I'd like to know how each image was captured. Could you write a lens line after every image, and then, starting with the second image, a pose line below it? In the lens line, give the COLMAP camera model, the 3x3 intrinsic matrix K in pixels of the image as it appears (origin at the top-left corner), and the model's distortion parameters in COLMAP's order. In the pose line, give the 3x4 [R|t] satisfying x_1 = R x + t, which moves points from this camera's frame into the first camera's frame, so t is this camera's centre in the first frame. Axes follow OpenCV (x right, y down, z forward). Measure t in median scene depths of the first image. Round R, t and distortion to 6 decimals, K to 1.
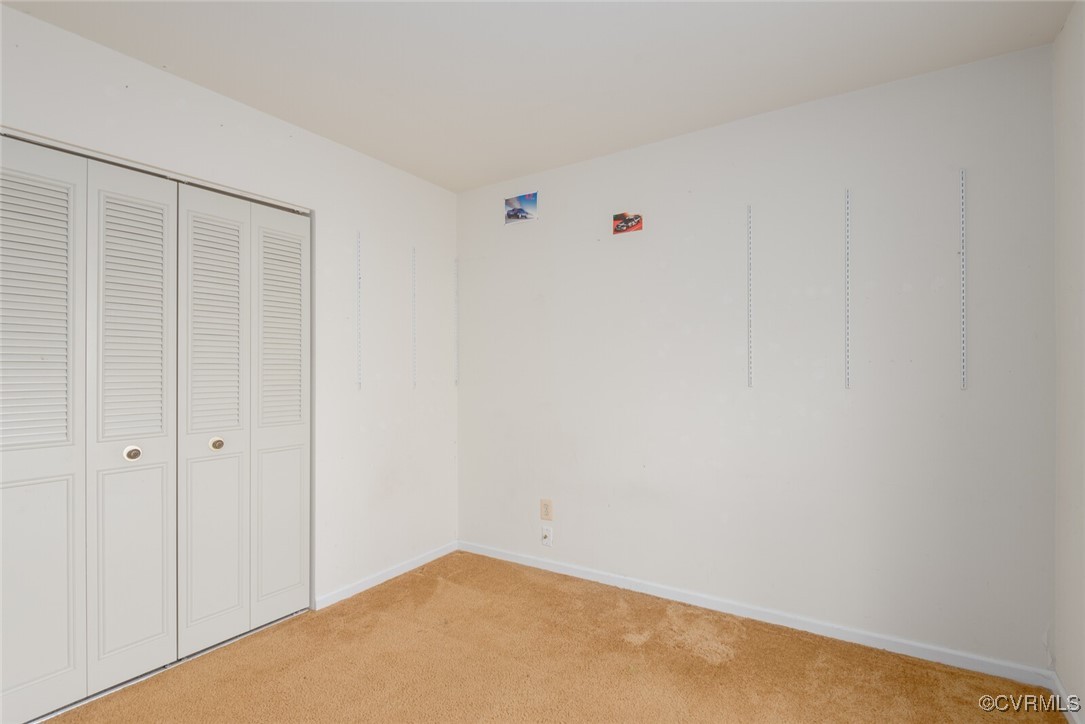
lens RADIAL K [[522.3, 0, 540.7], [0, 522.3, 382.7], [0, 0, 1]] dist [-0.000459, -0.000942]
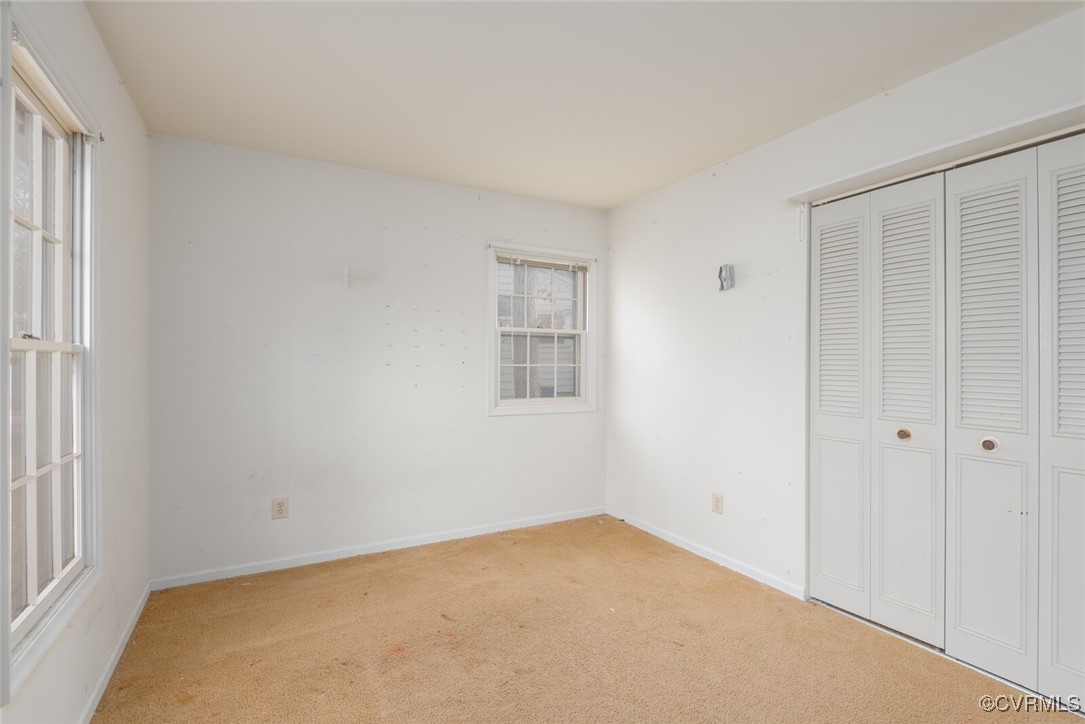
lens RADIAL K [[524.7, 0, 548.3], [0, 524.7, 374.8], [0, 0, 1]] dist [0.000211, -0.000908]
pose [[-0.460542, 0.023982, -0.887314, 0.500303], [-0.020580, 0.999078, 0.037685, -0.016913], [0.887400, 0.035617, -0.459623, 0.729496]]
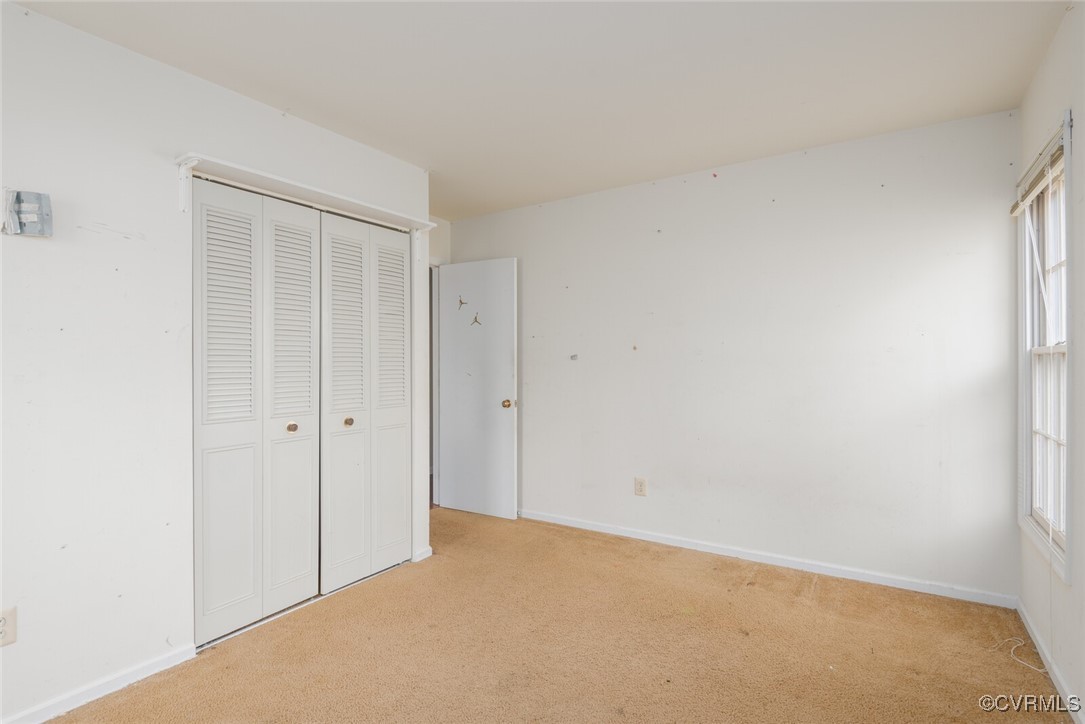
lens RADIAL K [[524.7, 0, 548.3], [0, 524.7, 374.8], [0, 0, 1]] dist [0.000211, -0.000908]
pose [[0.999937, -0.000107, 0.011232, -0.150555], [0.000101, 1.000000, 0.000514, 0.005949], [-0.011232, -0.000513, 0.999937, -0.234526]]
